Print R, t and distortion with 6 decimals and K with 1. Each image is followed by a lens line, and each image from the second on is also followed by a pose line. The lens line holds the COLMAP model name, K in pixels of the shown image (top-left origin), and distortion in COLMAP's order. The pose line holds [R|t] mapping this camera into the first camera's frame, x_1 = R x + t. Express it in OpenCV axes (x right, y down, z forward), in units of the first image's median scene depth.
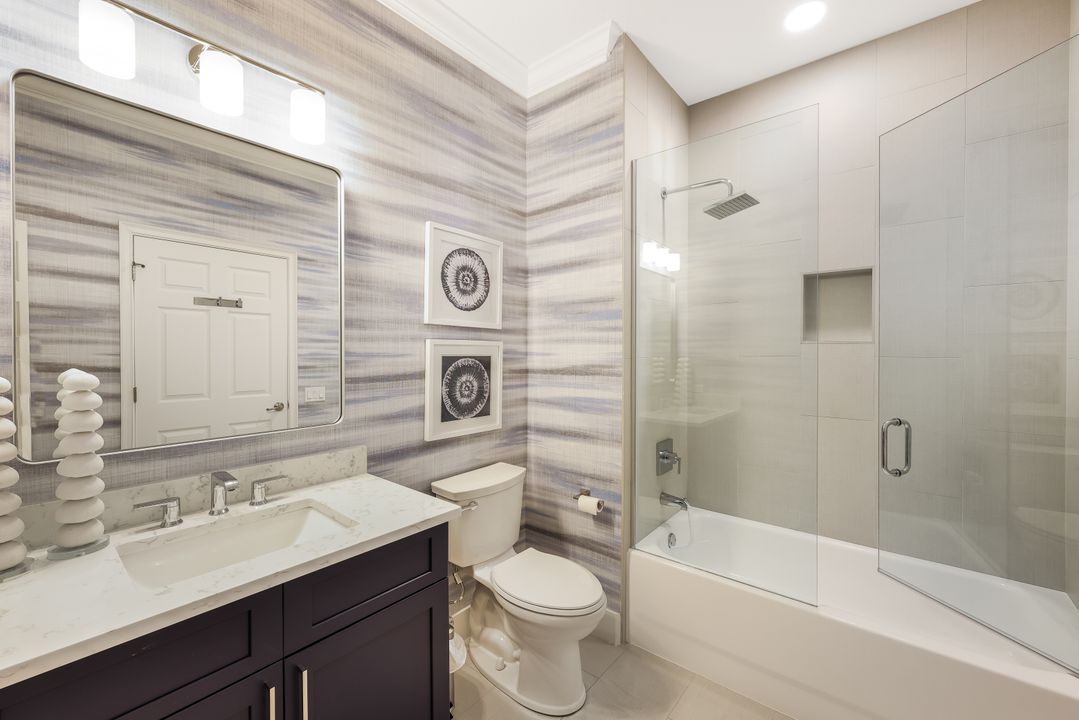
lens RADIAL K [[436.0, 0, 533.7], [0, 436.0, 356.7], [0, 0, 1]] dist [-0.001336, 0.000435]
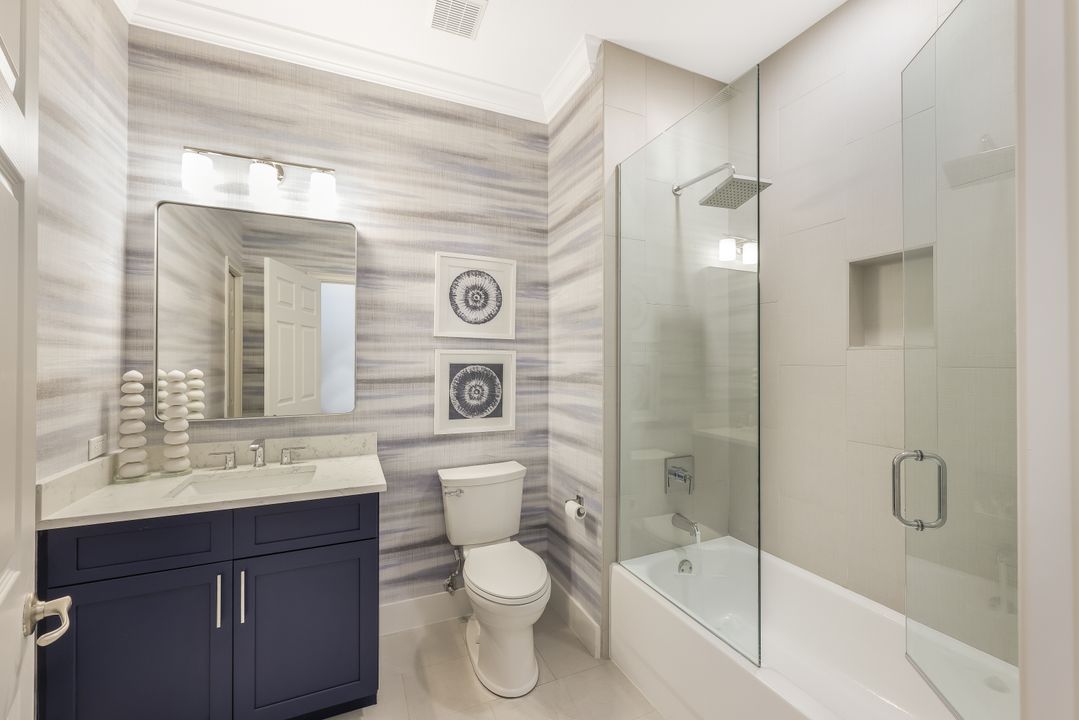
lens RADIAL K [[432.6, 0, 539.5], [0, 432.6, 360.0], [0, 0, 1]] dist [-0.002934, 0.000447]
pose [[0.894844, -0.000254, -0.446379, 0.498628], [-0.007188, 0.999862, -0.014979, 0.004928], [0.446321, 0.016612, 0.894719, 0.057097]]
